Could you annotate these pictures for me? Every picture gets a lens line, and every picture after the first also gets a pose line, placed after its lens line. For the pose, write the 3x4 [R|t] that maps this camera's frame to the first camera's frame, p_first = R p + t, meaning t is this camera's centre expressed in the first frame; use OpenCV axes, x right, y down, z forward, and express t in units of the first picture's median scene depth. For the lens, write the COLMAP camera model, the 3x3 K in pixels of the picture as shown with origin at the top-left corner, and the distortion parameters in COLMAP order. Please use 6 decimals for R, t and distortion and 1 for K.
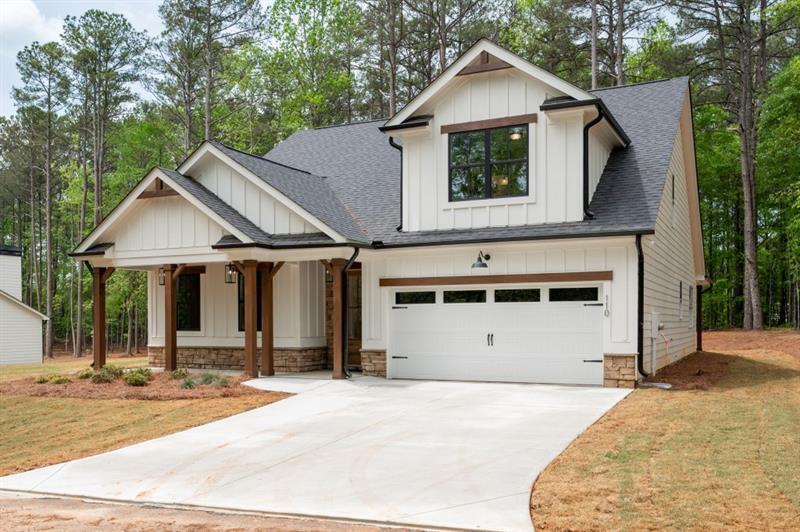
lens RADIAL K [[785.2, 0, 400.0], [0, 785.2, 266.0], [0, 0, 1]] dist [0.005849, 0.000885]
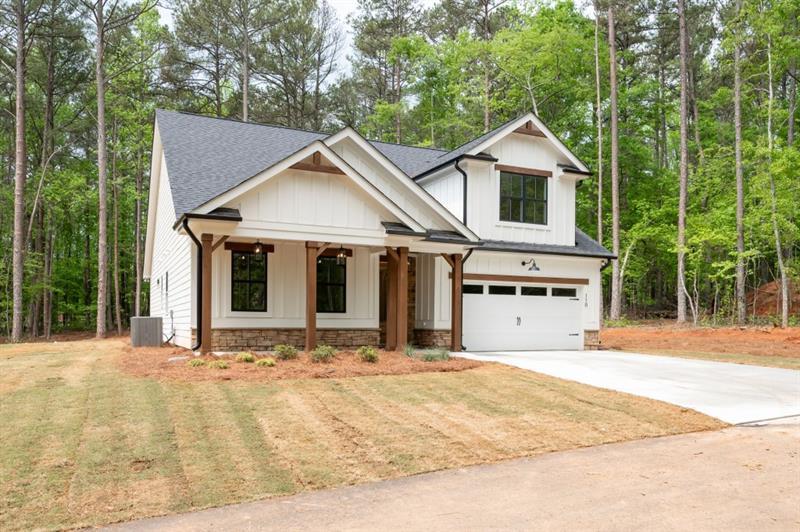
lens RADIAL K [[552.3, 0, 400.0], [0, 552.3, 266.0], [0, 0, 1]] dist [-0.000938, -0.000495]
pose [[0.641776, 0.072983, 0.763411, -0.783580], [-0.075837, 0.996622, -0.031524, 0.041180], [-0.763133, -0.037664, 0.645143, 0.510209]]
